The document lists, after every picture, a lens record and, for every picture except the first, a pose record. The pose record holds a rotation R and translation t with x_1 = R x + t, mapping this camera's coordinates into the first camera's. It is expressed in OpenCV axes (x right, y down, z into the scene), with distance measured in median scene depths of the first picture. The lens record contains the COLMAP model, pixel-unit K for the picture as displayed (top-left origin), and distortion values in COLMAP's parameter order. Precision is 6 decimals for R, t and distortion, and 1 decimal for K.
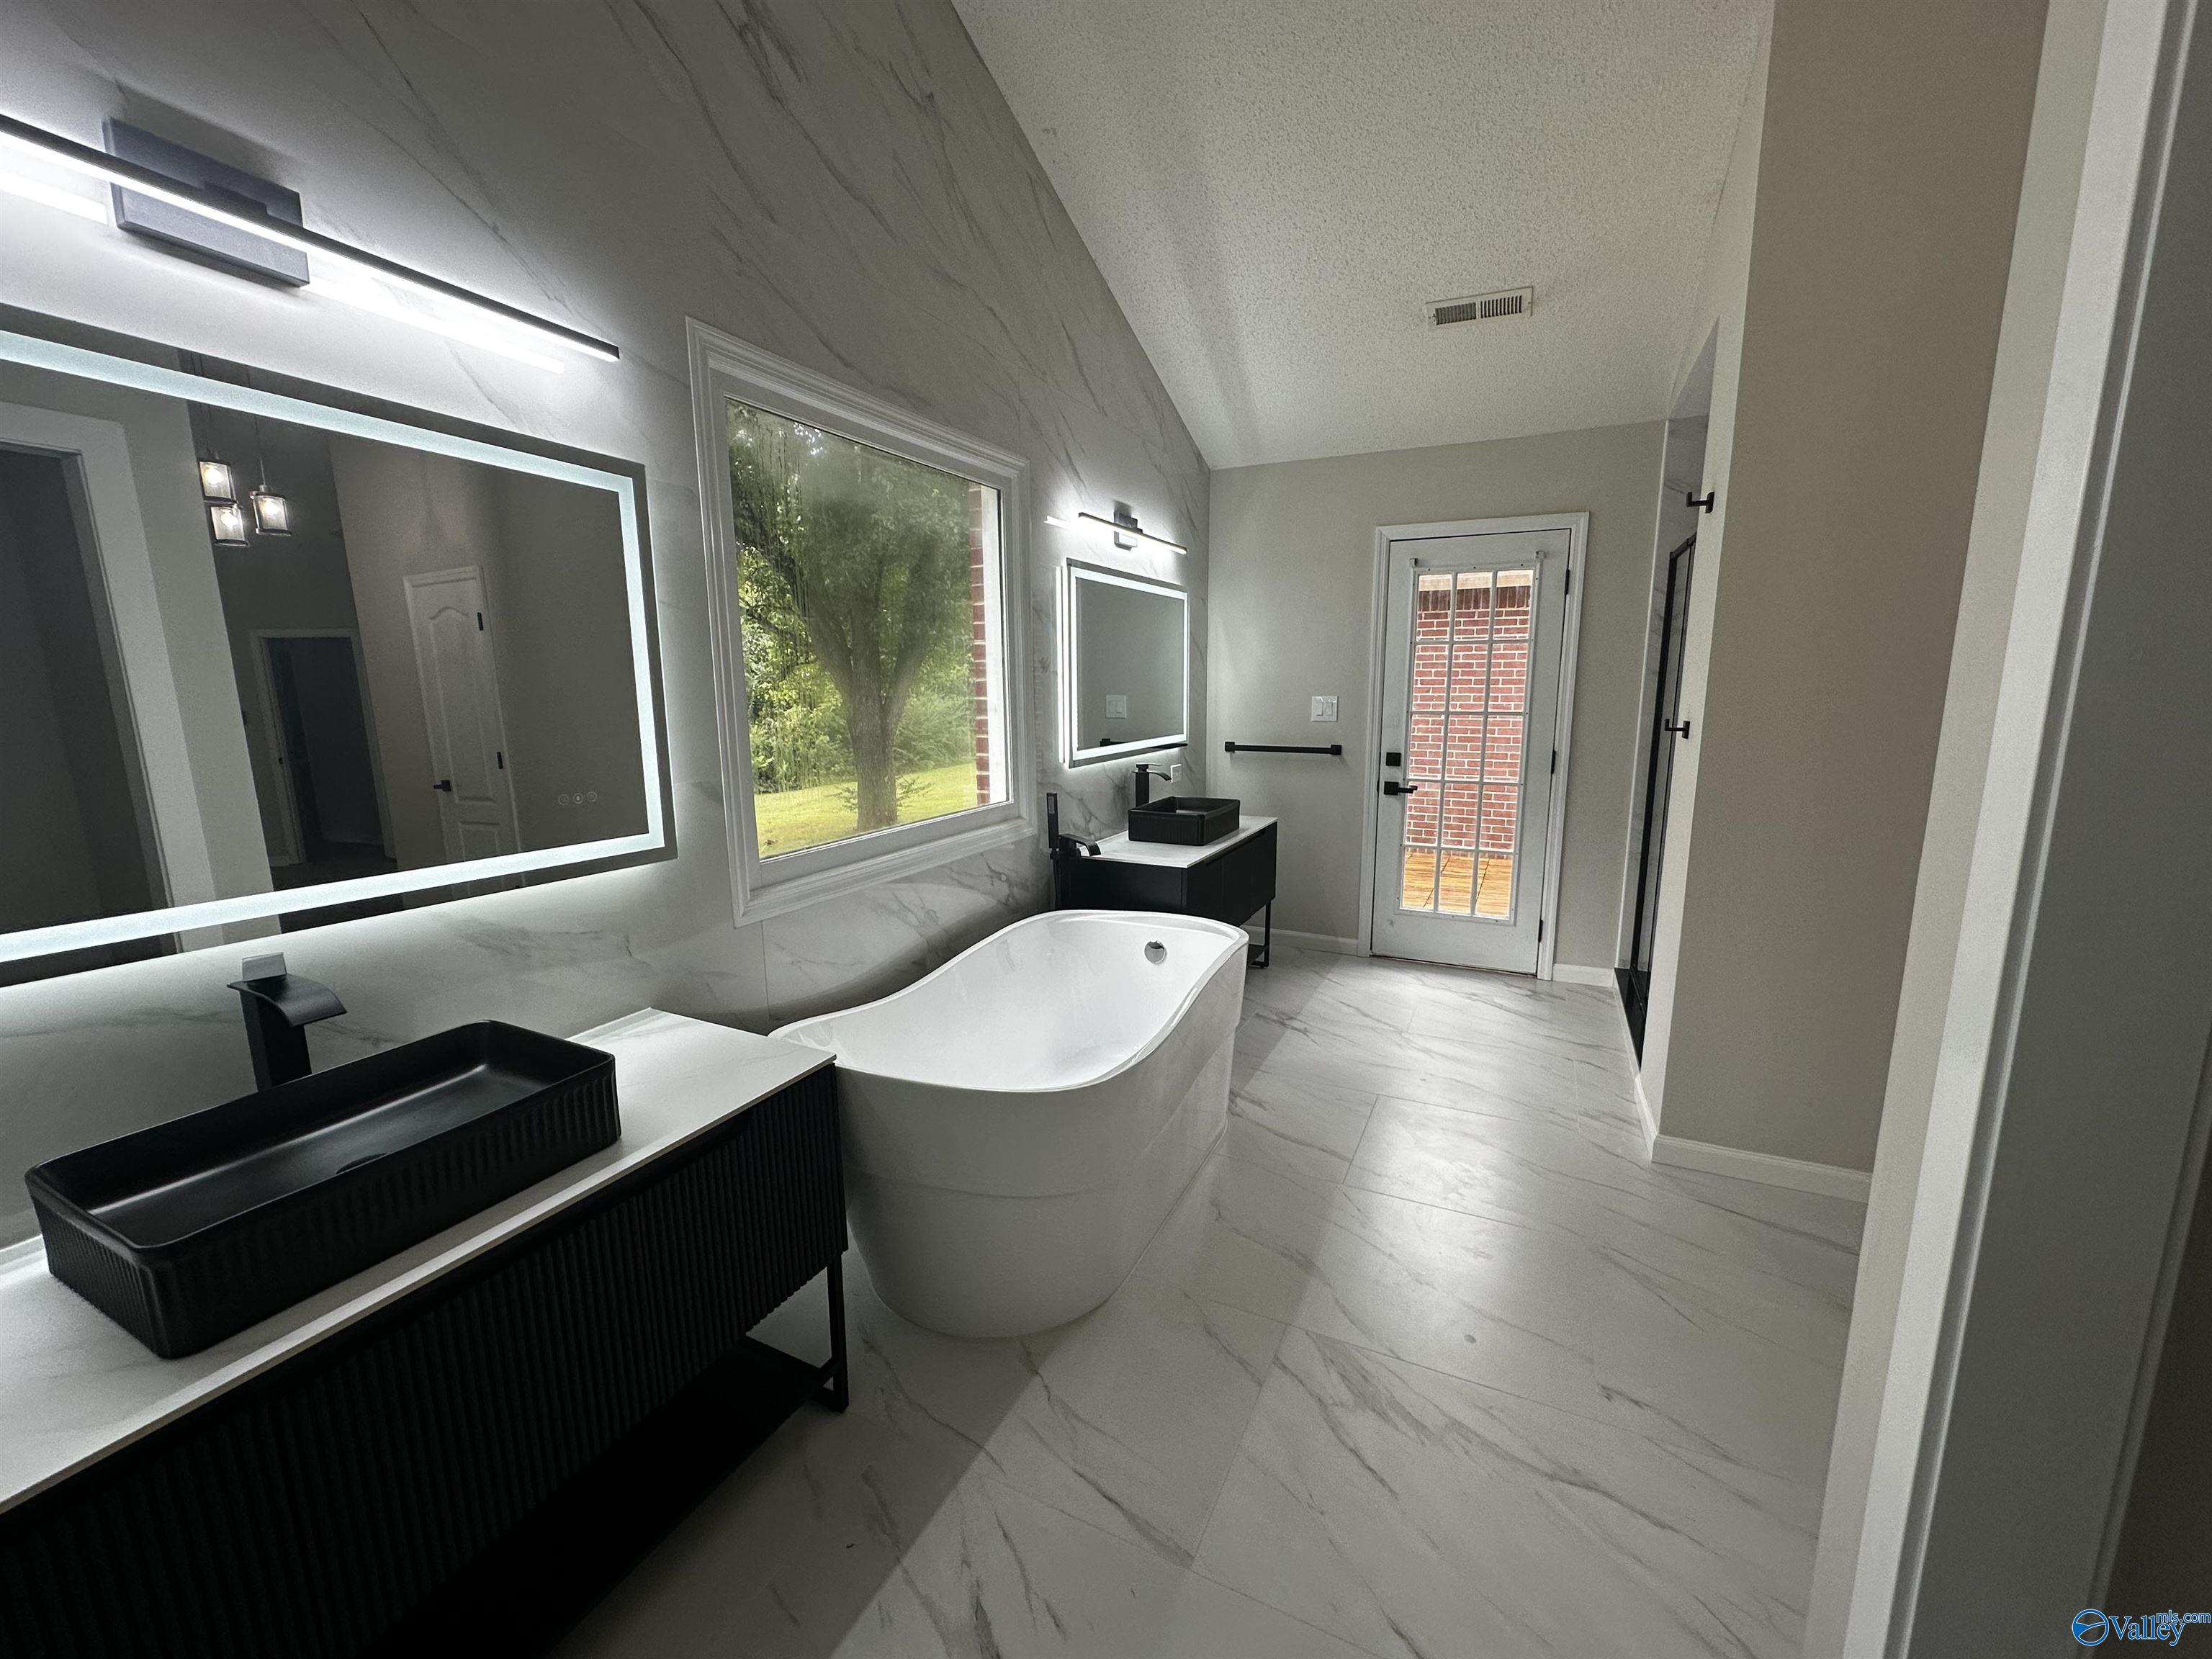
lens RADIAL K [[885.3, 0, 1108.4], [0, 885.3, 830.6], [0, 0, 1]] dist [-0.003441, -0.000016]
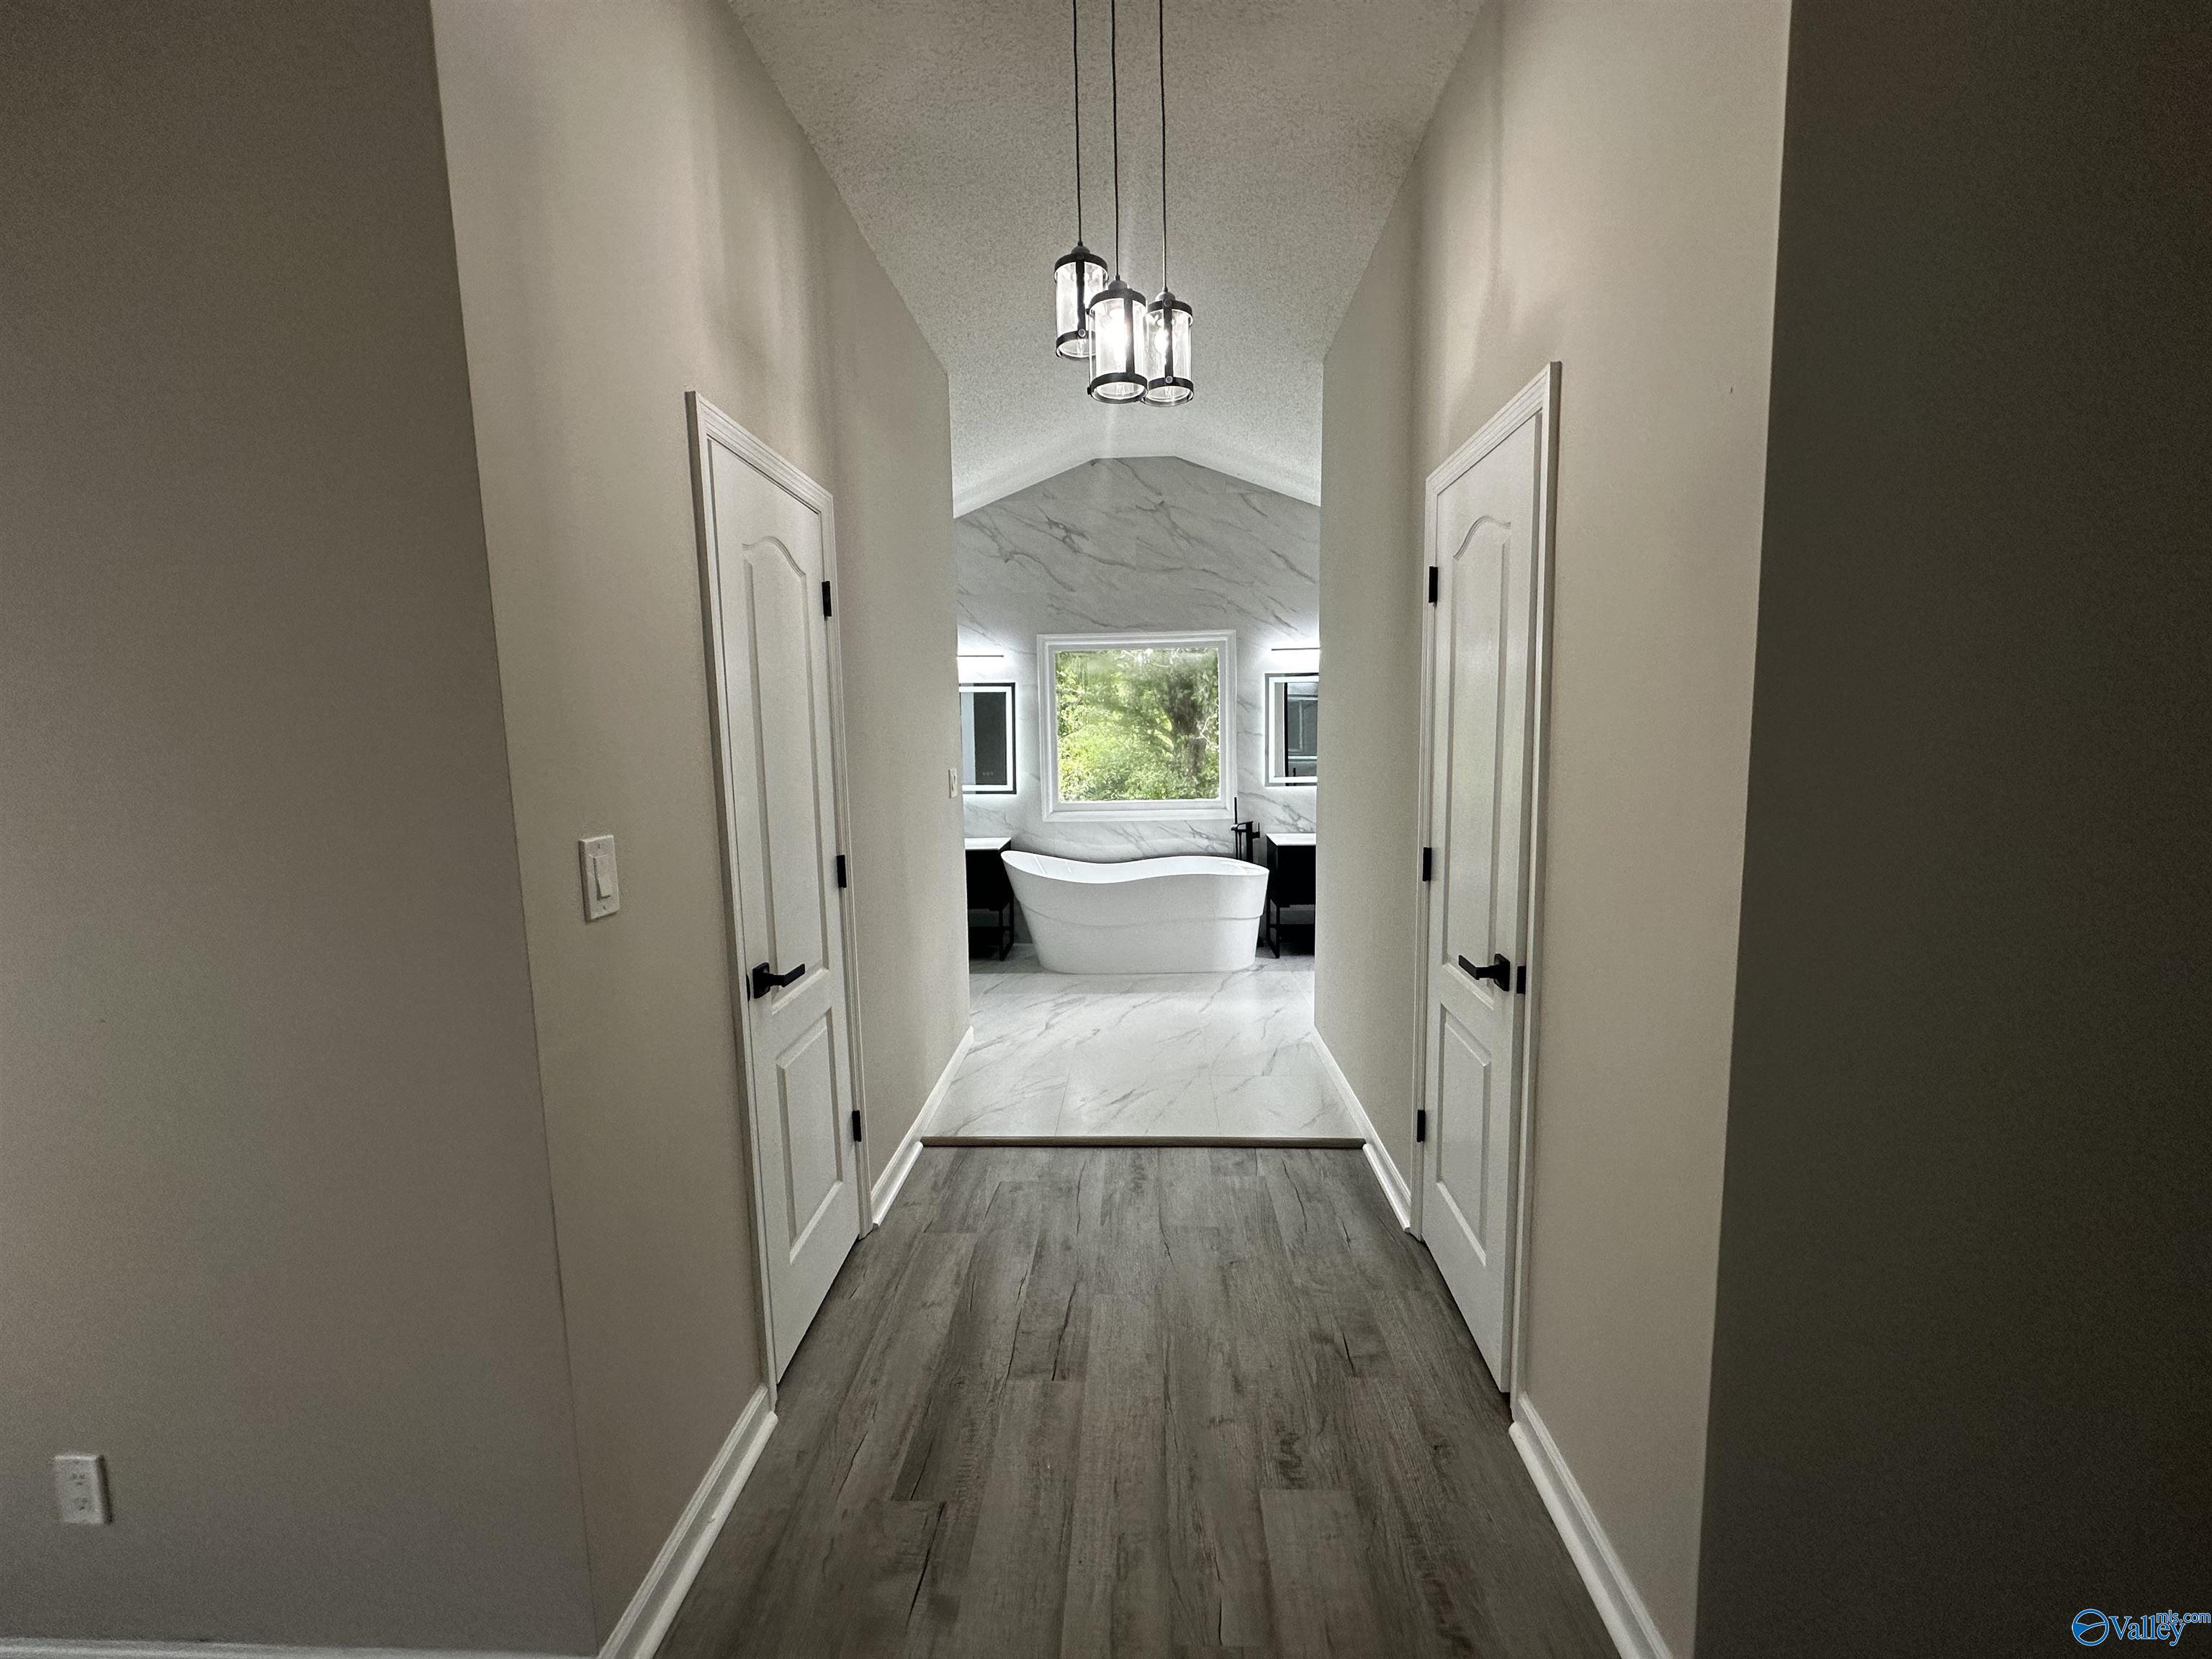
lens RADIAL K [[885.3, 0, 1112.6], [0, 885.3, 833.7], [0, 0, 1]] dist [-0.003441, -0.000016]
pose [[0.391583, 0.095220, -0.915203, 2.585100], [-0.139232, 0.989310, 0.043358, -0.016001], [0.909548, 0.110447, 0.400654, -0.004956]]
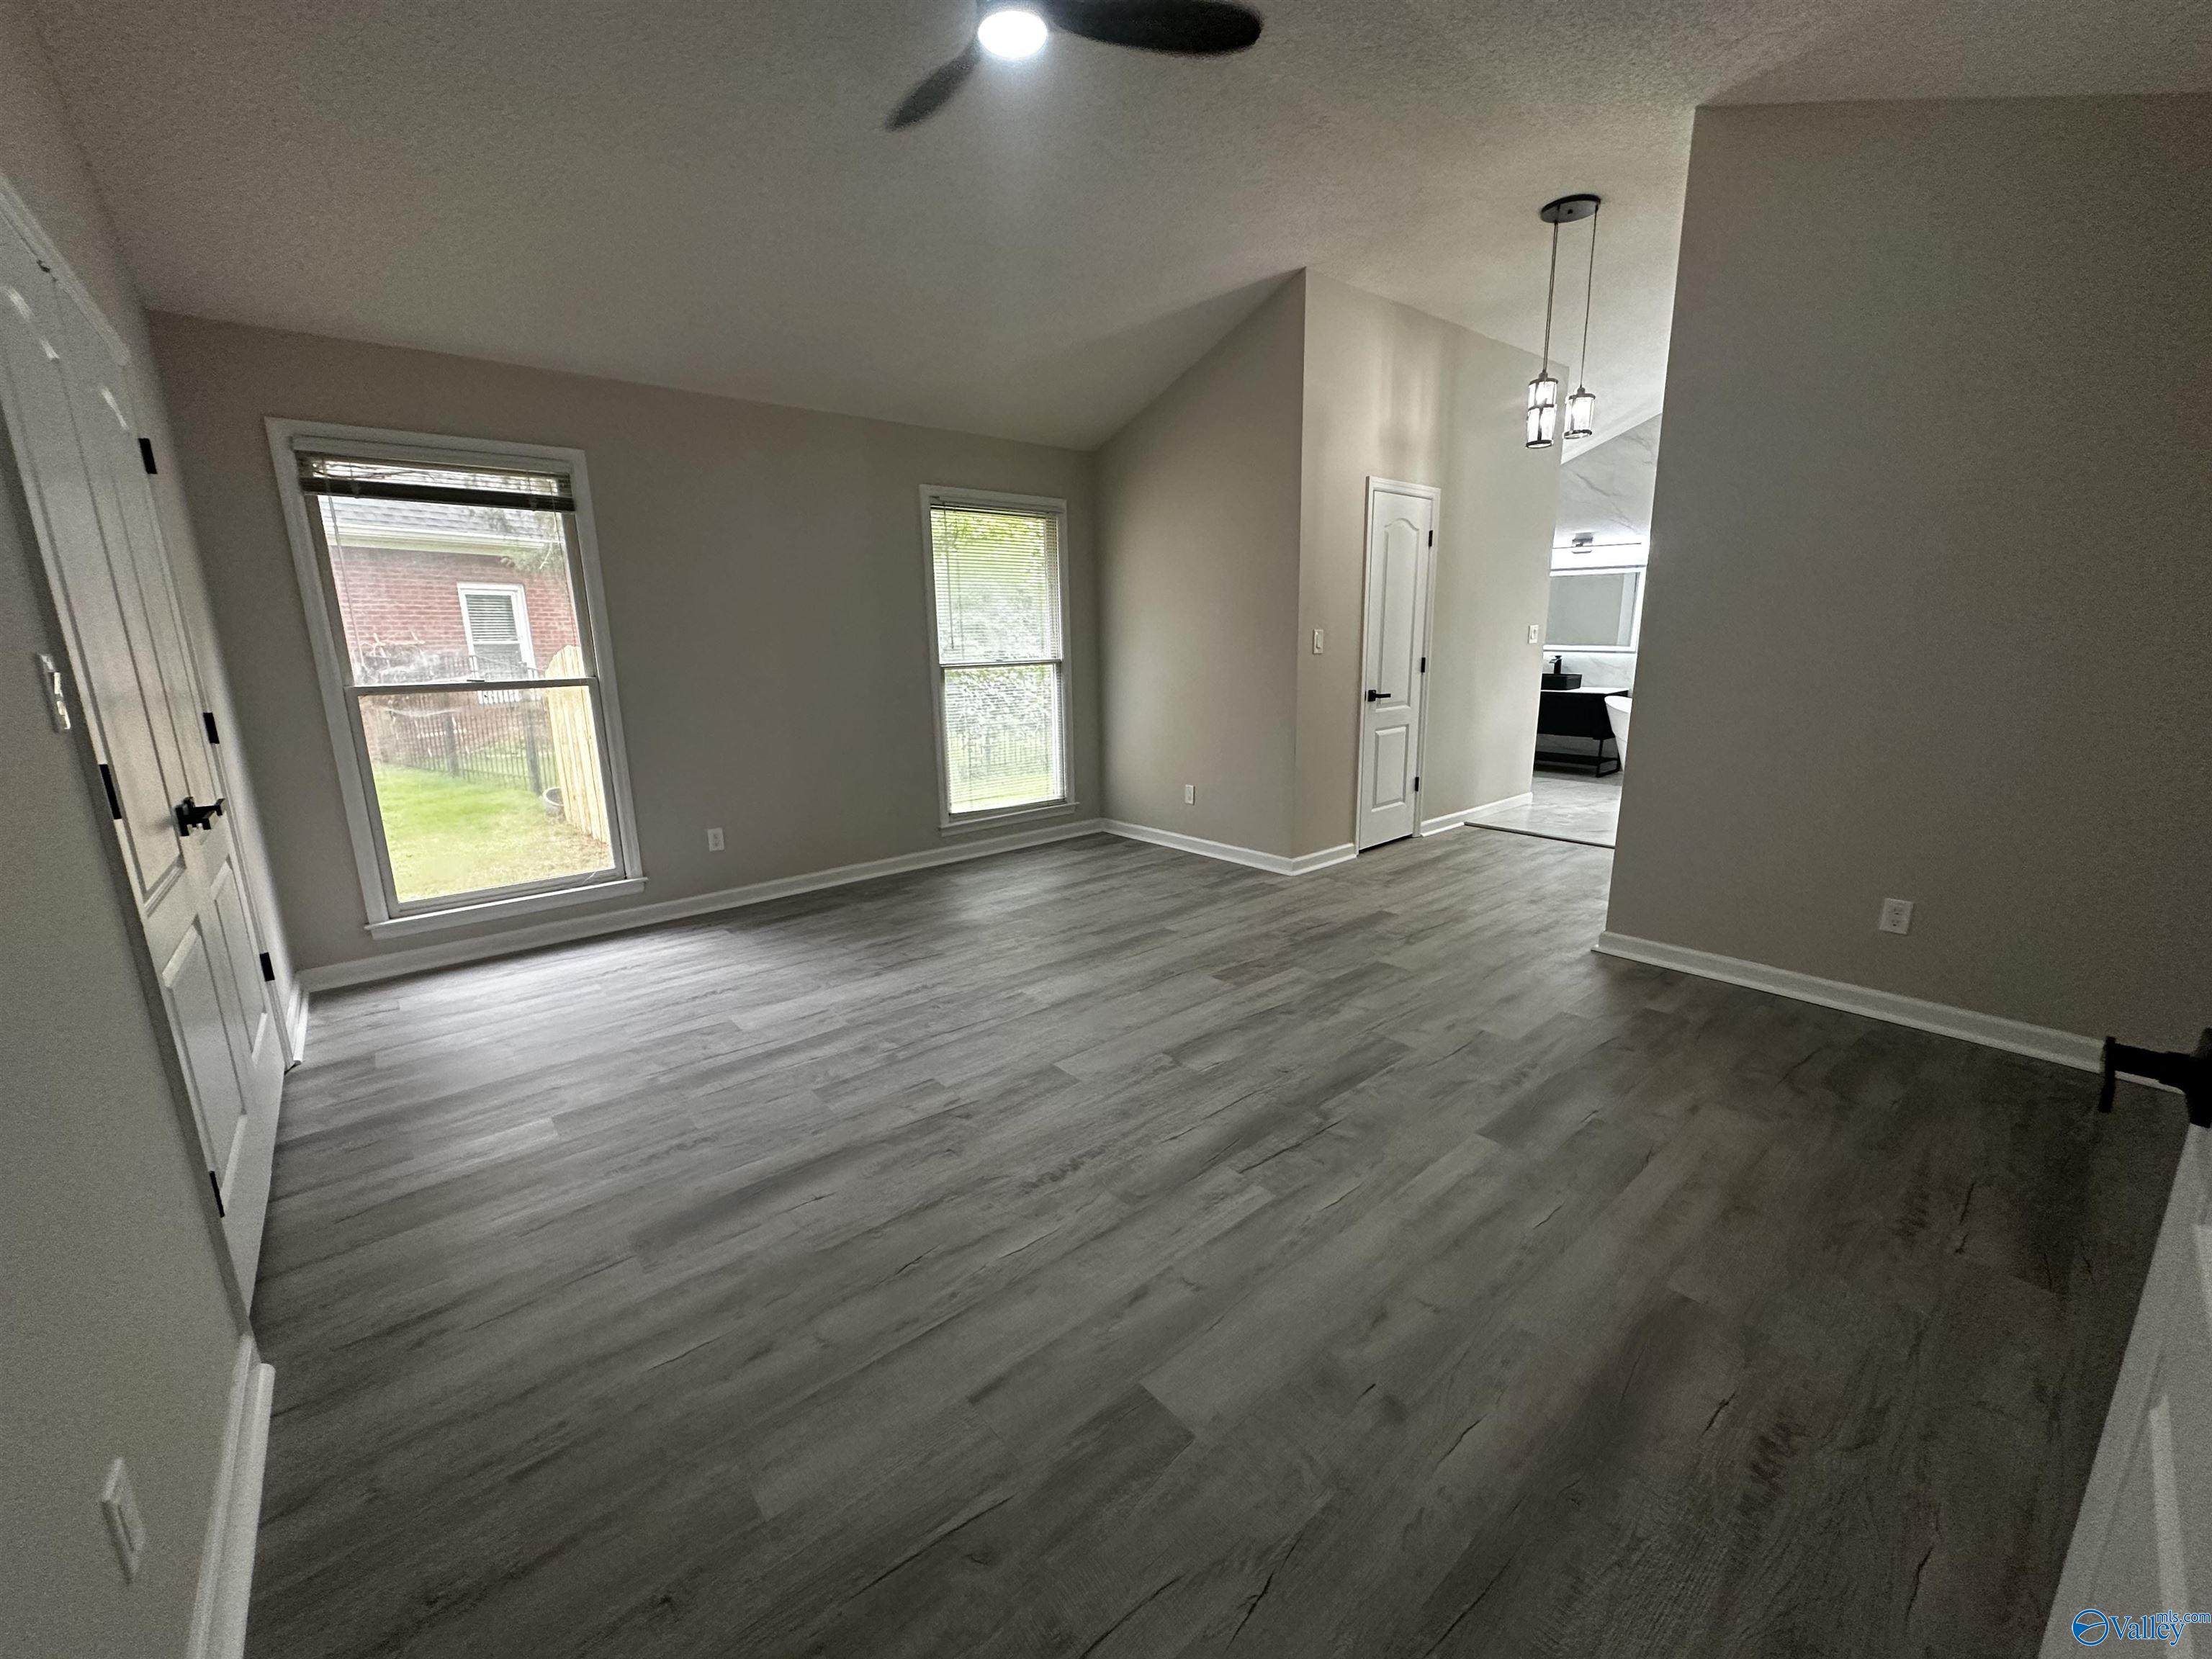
lens RADIAL K [[885.3, 0, 1107.1], [0, 885.3, 834.1], [0, 0, 1]] dist [-0.003441, -0.000016]
pose [[-0.407227, 0.206681, -0.889634, 4.407521], [-0.140172, 0.948376, 0.284491, -0.001208], [0.902507, 0.240554, -0.357233, 0.410796]]
